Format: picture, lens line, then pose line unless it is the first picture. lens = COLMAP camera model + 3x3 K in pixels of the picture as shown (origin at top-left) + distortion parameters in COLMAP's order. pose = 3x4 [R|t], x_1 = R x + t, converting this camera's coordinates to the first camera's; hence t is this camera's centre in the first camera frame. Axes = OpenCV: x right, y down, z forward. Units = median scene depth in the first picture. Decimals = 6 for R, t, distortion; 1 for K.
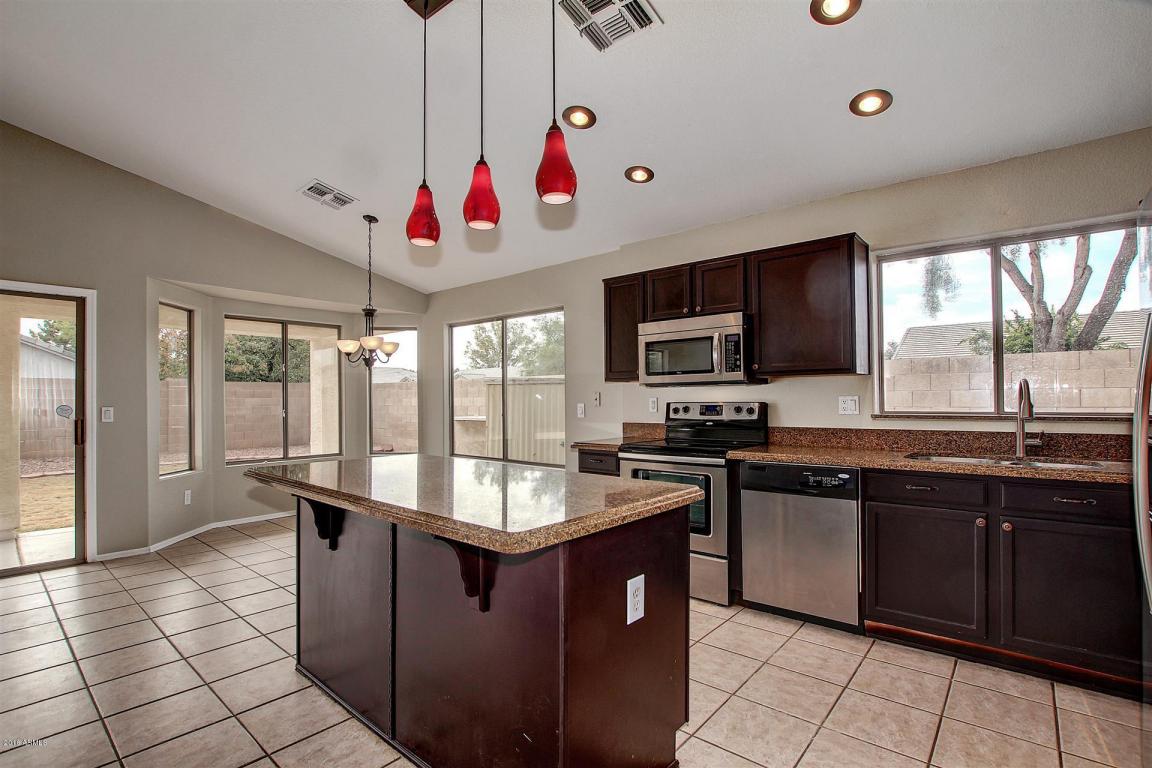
lens RADIAL K [[537.7, 0, 575.0], [0, 537.7, 395.6], [0, 0, 1]] dist [-0.028415, 0.000350]
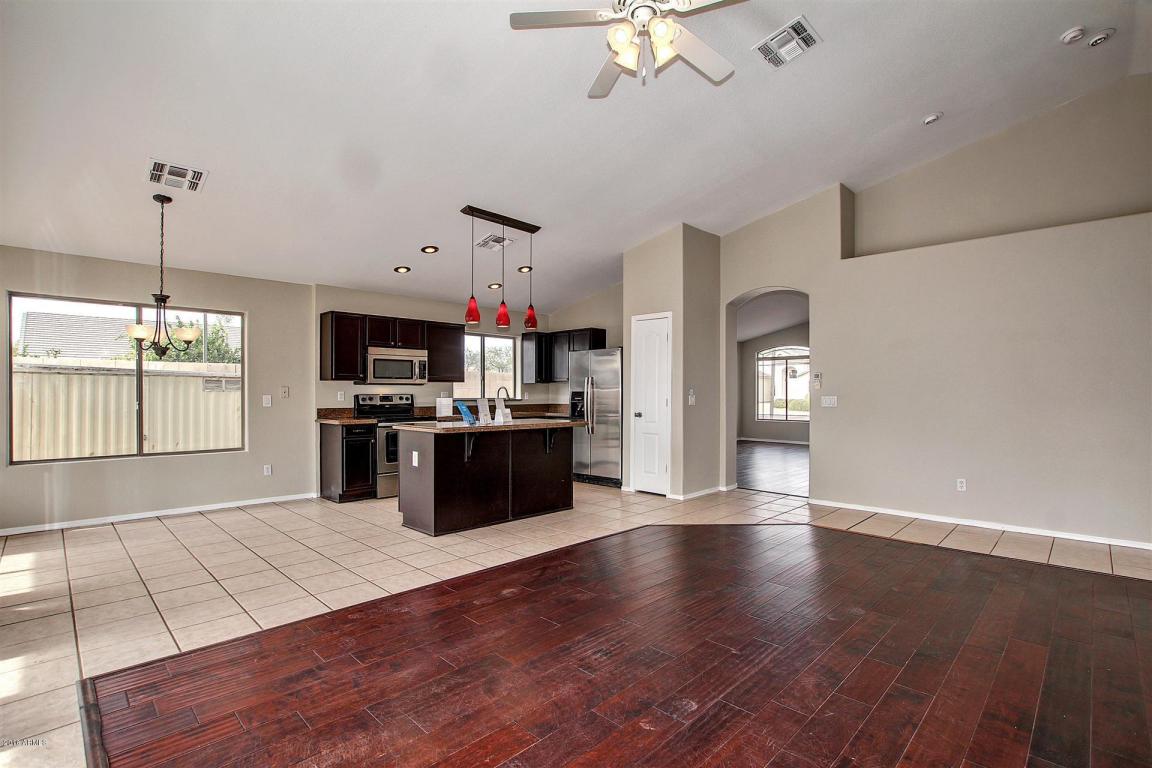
lens RADIAL K [[537.7, 0, 575.0], [0, 537.7, 395.6], [0, 0, 1]] dist [-0.028415, 0.000350]
pose [[0.072958, 0.002358, 0.997332, -1.562069], [-0.008768, 0.999960, -0.001723, 0.014914], [-0.997296, -0.008619, 0.072976, 0.256736]]
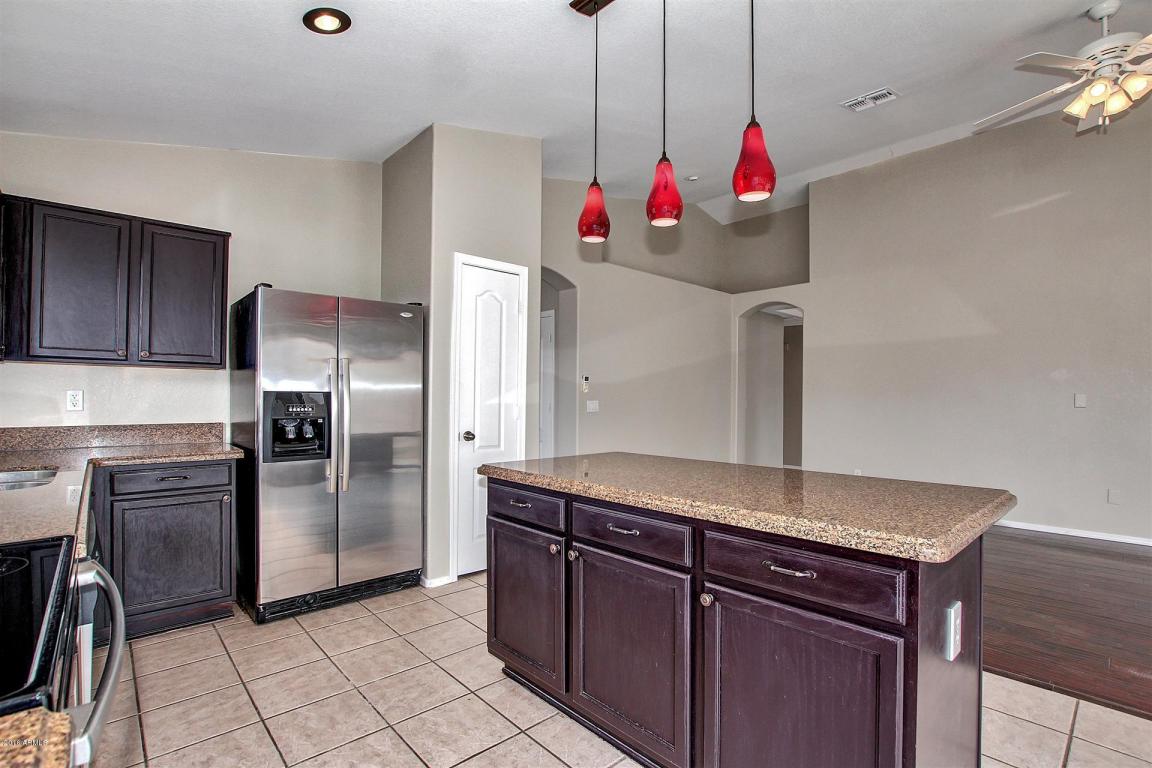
lens RADIAL K [[537.7, 0, 575.0], [0, 537.7, 395.6], [0, 0, 1]] dist [-0.028415, 0.000350]
pose [[-0.991416, -0.004013, 0.130686, -0.072008], [-0.004896, 0.999967, -0.006432, 0.005019], [-0.130656, -0.007017, -0.991403, 1.129090]]
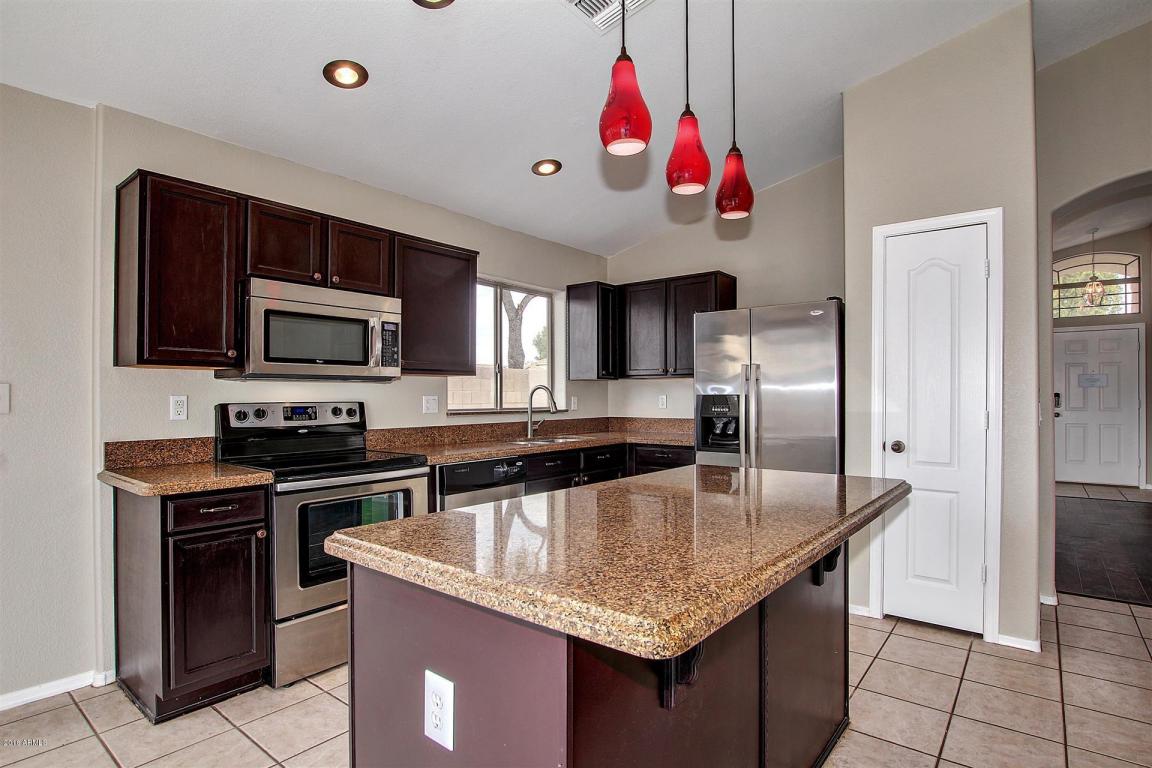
lens RADIAL K [[586.1, 0, 583.5], [0, 586.1, 396.0], [0, 0, 1]] dist [-0.020547, 0.000056]
pose [[-0.036729, 0.007892, 0.999294, -0.600765], [-0.005284, 0.999953, -0.008091, 0.008235], [-0.999311, -0.005577, -0.036686, 0.673172]]
